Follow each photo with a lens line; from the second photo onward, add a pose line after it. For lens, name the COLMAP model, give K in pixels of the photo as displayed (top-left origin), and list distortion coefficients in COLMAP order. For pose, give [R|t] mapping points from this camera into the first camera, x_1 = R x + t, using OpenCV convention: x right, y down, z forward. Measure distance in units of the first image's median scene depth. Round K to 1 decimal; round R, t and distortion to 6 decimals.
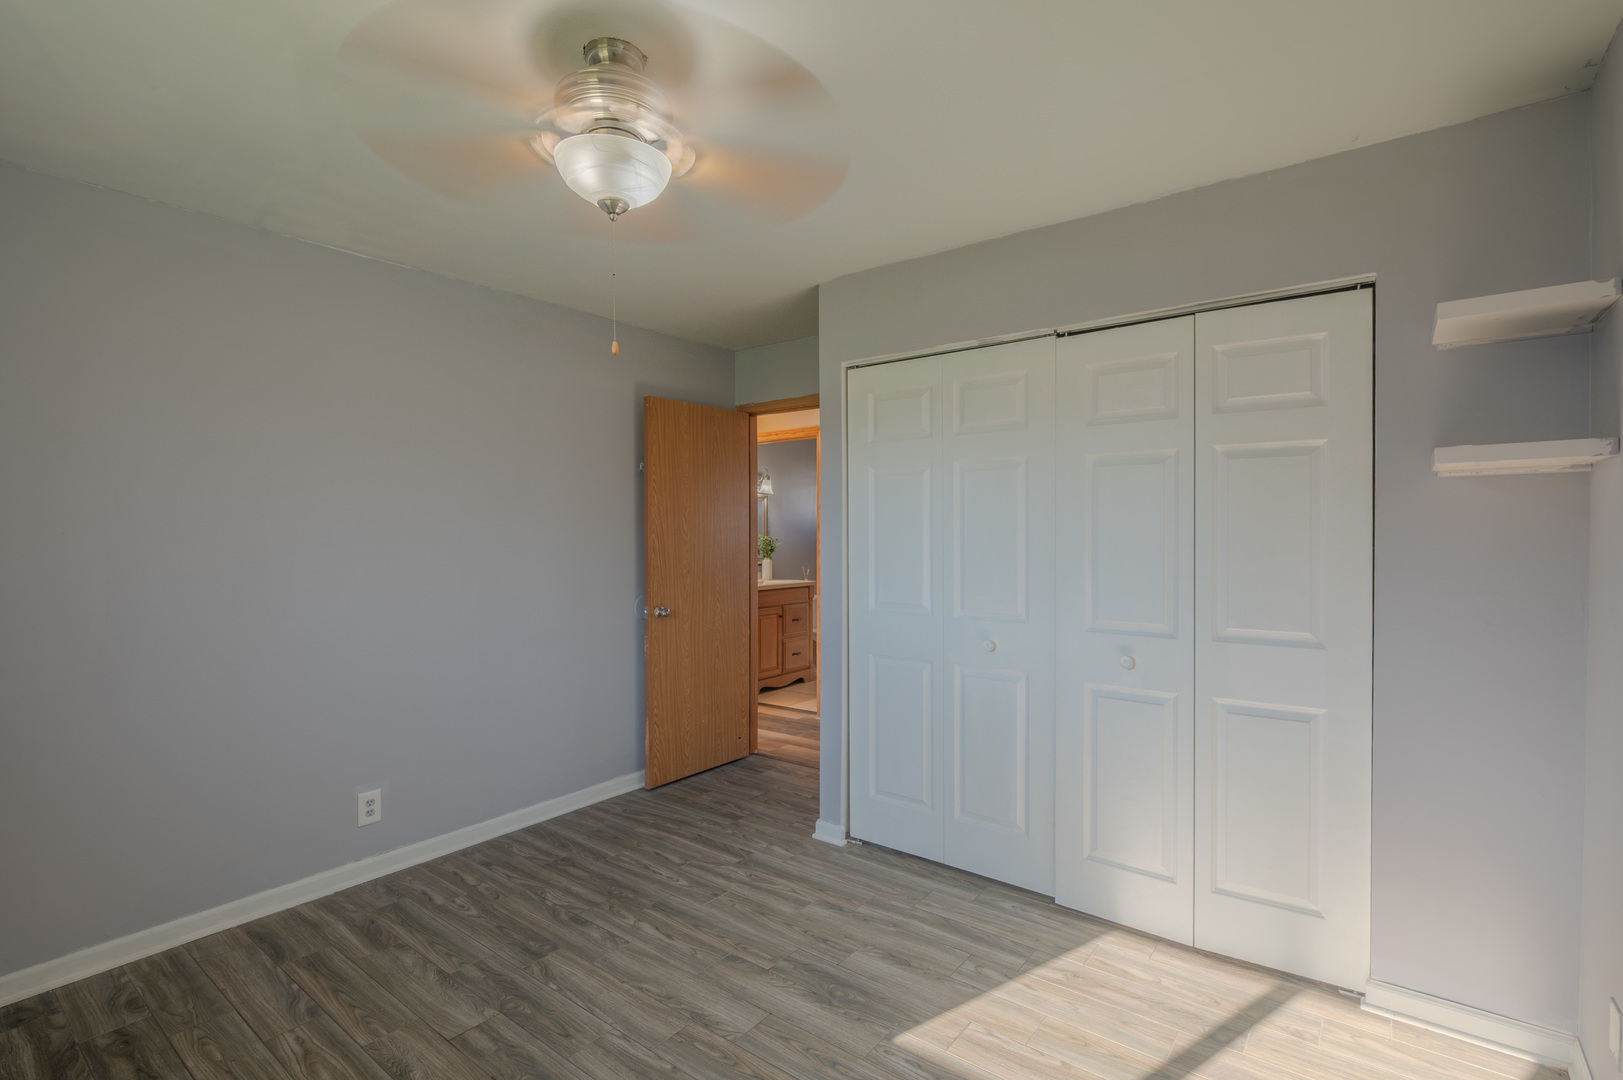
lens RADIAL K [[756.3, 0, 806.4], [0, 756.3, 537.7], [0, 0, 1]] dist [-0.001618, 0.001699]
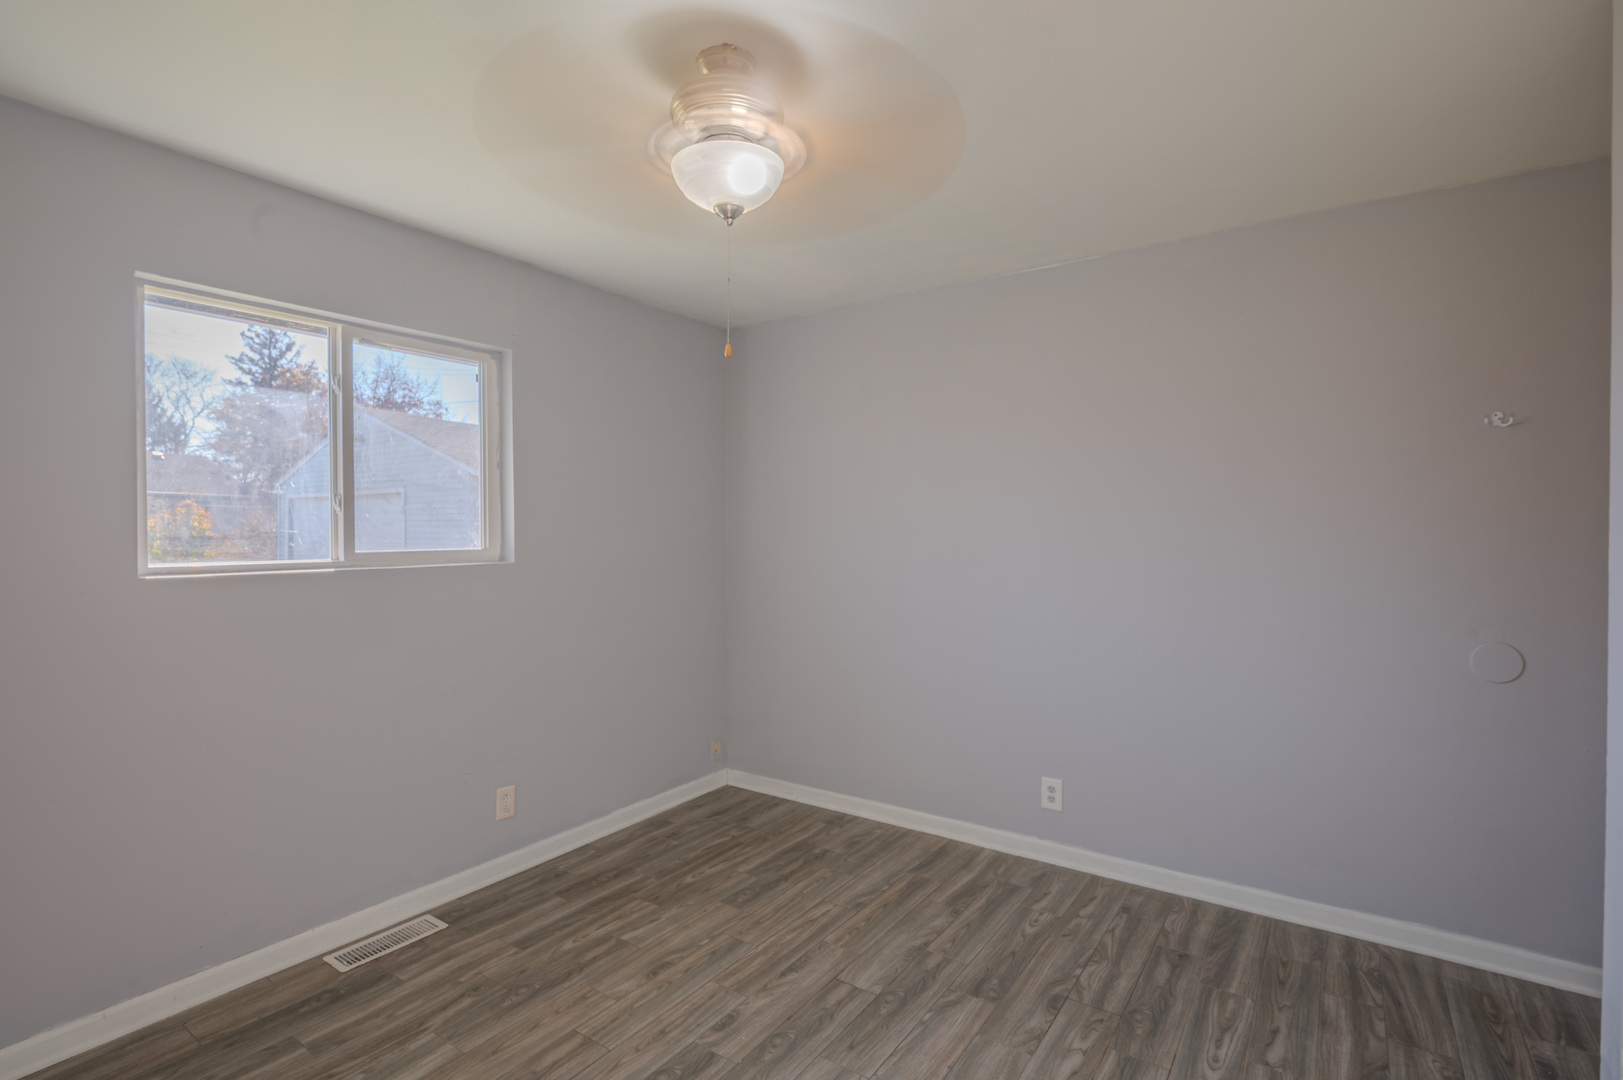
lens RADIAL K [[756.3, 0, 809.9], [0, 756.3, 536.9], [0, 0, 1]] dist [-0.001618, 0.001699]
pose [[0.066804, 0.011058, -0.997705, 0.463769], [-0.008048, 0.999912, 0.010543, -0.007027], [0.997734, 0.007325, 0.066887, 0.628546]]
